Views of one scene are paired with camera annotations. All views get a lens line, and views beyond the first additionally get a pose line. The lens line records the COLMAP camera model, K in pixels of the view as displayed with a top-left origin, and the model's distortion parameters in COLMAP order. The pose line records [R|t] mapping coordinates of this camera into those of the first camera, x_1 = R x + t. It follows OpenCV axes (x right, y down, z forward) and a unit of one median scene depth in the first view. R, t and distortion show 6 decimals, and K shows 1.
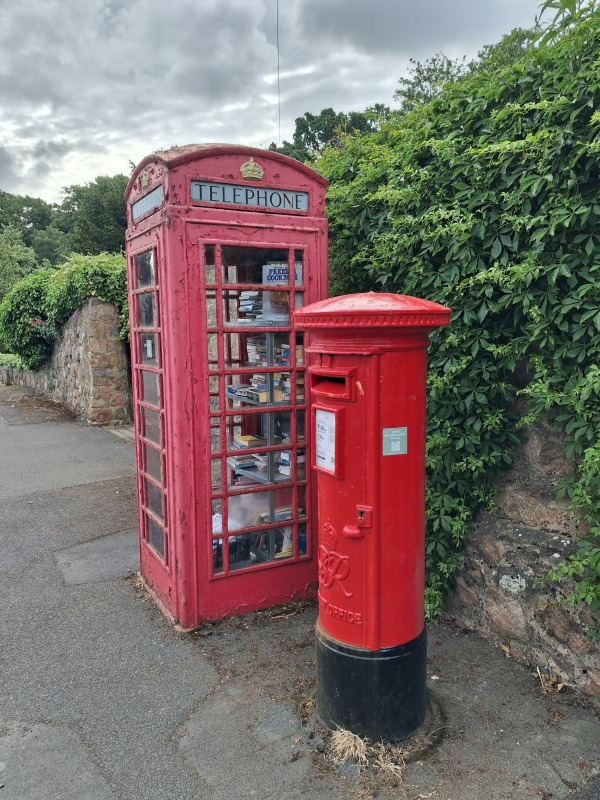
lens RADIAL K [[611.9, 0, 300.1], [0, 611.9, 396.2], [0, 0, 1]] dist [0.053815, -0.039759]
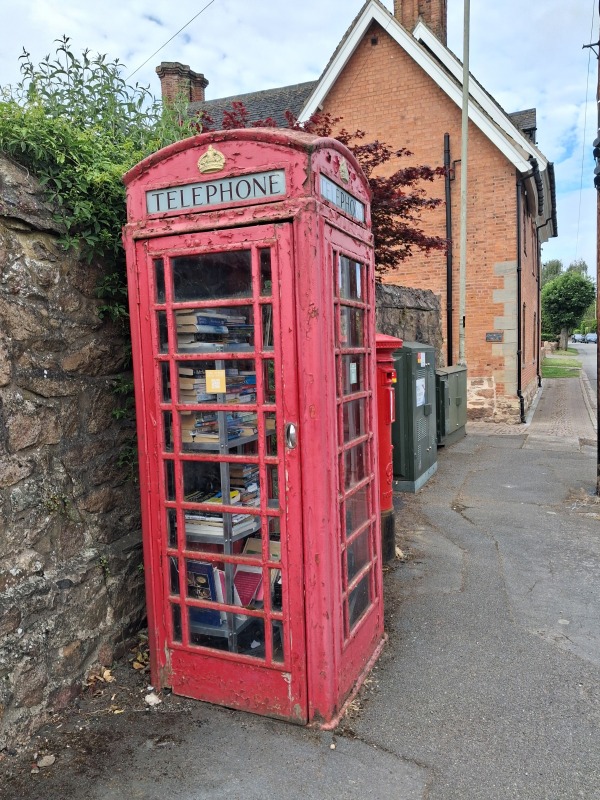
lens RADIAL K [[611.9, 0, 301.6], [0, 611.9, 399.5], [0, 0, 1]] dist [0.053815, -0.039759]
pose [[0.622225, 0.040306, -0.781800, 0.638108], [-0.062743, 0.998029, 0.001517, -0.064075], [0.780320, 0.048109, 0.623527, 0.606777]]
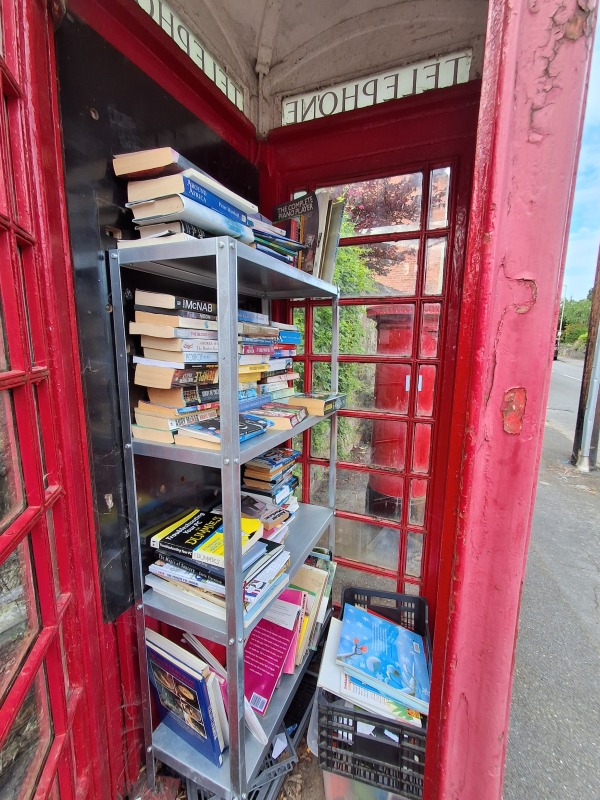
lens RADIAL K [[367.5, 0, 302.1], [0, 367.5, 403.1], [0, 0, 1]] dist [-0.024622, -0.000175]
pose [[0.606277, 0.138631, -0.783077, 0.091876], [-0.111086, 0.989798, 0.089222, -0.054555], [0.787456, 0.032895, 0.615492, 0.961898]]
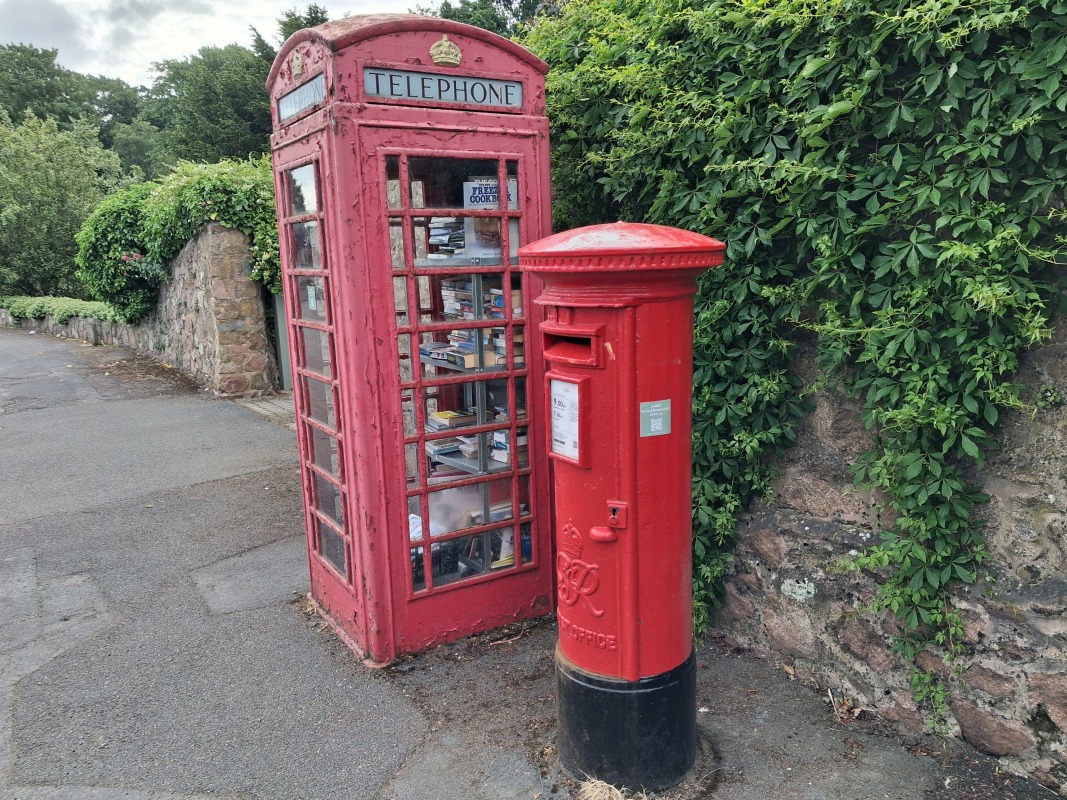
lens RADIAL K [[816.1, 0, 539.8], [0, 816.1, 401.4], [0, 0, 1]] dist [0.053815, -0.039759]
pose [[0.997716, -0.028888, 0.061053, -0.038378], [0.024690, 0.997351, 0.068428, -0.015354], [-0.062868, -0.066764, 0.995786, -0.013239]]
